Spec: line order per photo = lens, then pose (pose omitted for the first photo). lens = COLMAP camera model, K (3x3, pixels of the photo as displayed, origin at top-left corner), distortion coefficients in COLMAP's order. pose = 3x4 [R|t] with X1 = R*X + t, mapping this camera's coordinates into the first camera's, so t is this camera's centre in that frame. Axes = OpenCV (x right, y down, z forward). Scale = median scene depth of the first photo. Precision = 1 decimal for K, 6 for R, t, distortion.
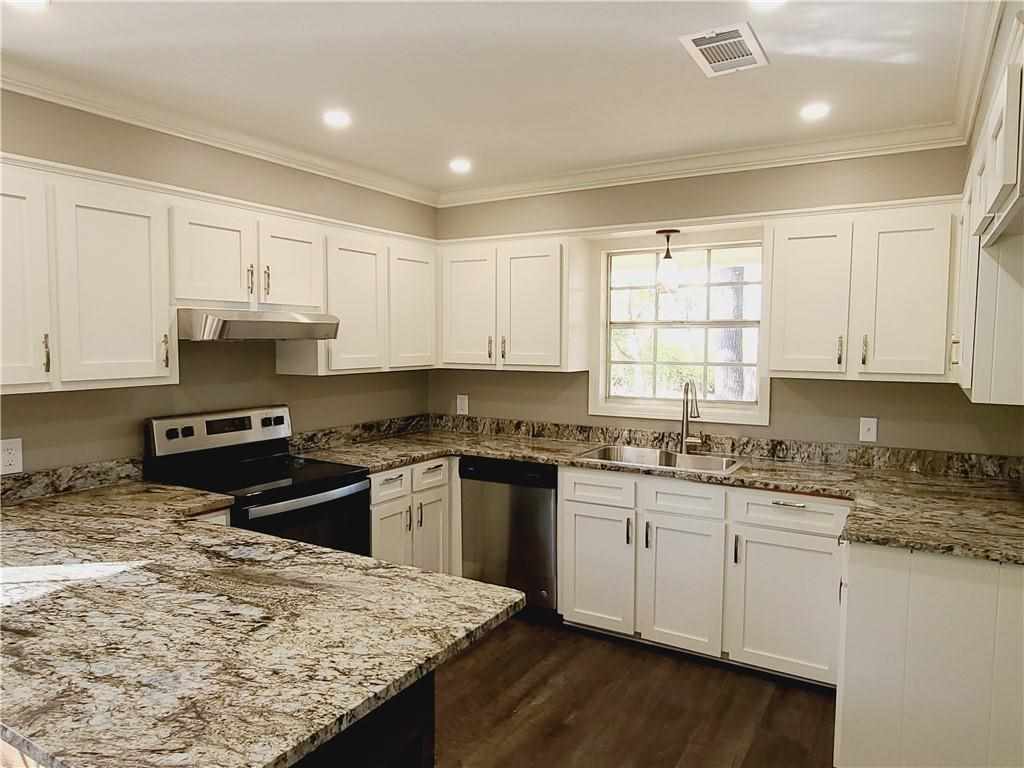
lens RADIAL K [[688.9, 0, 511.0], [0, 688.9, 387.3], [0, 0, 1]] dist [0.039799, 0.000768]
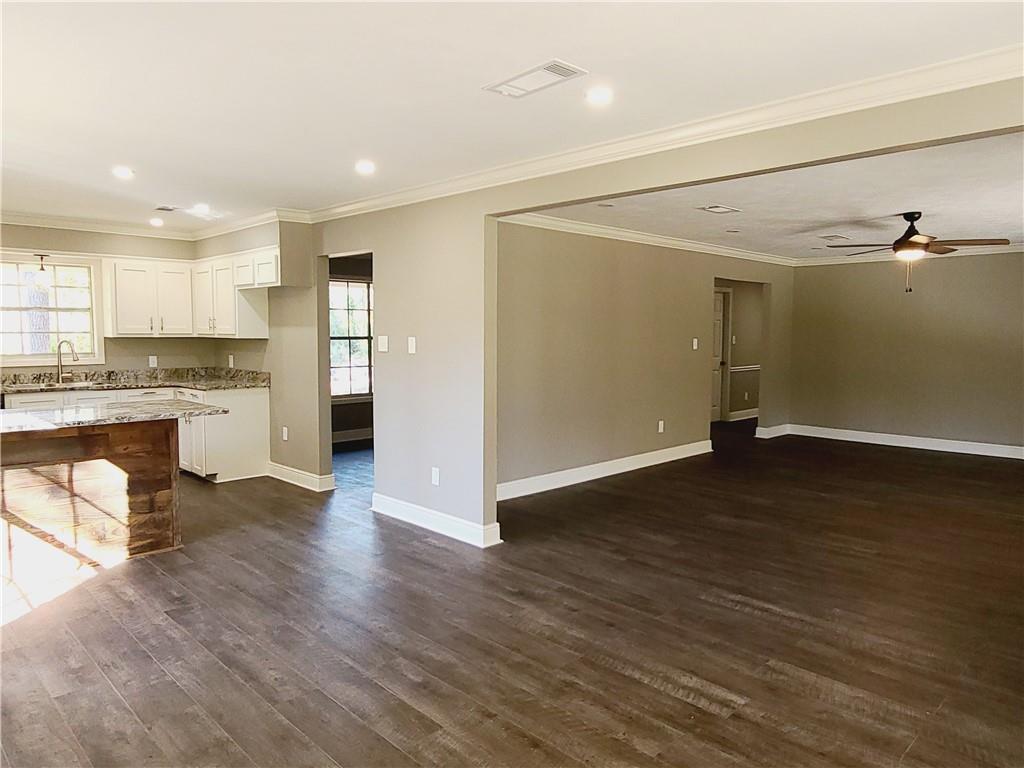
lens RADIAL K [[688.9, 0, 511.8], [0, 688.9, 383.8], [0, 0, 1]] dist [0.039799, 0.000768]
pose [[0.252895, -0.083311, 0.963900, -1.211577], [0.066813, 0.995411, 0.068505, 0.053783], [-0.965184, 0.047077, 0.257301, -0.577786]]
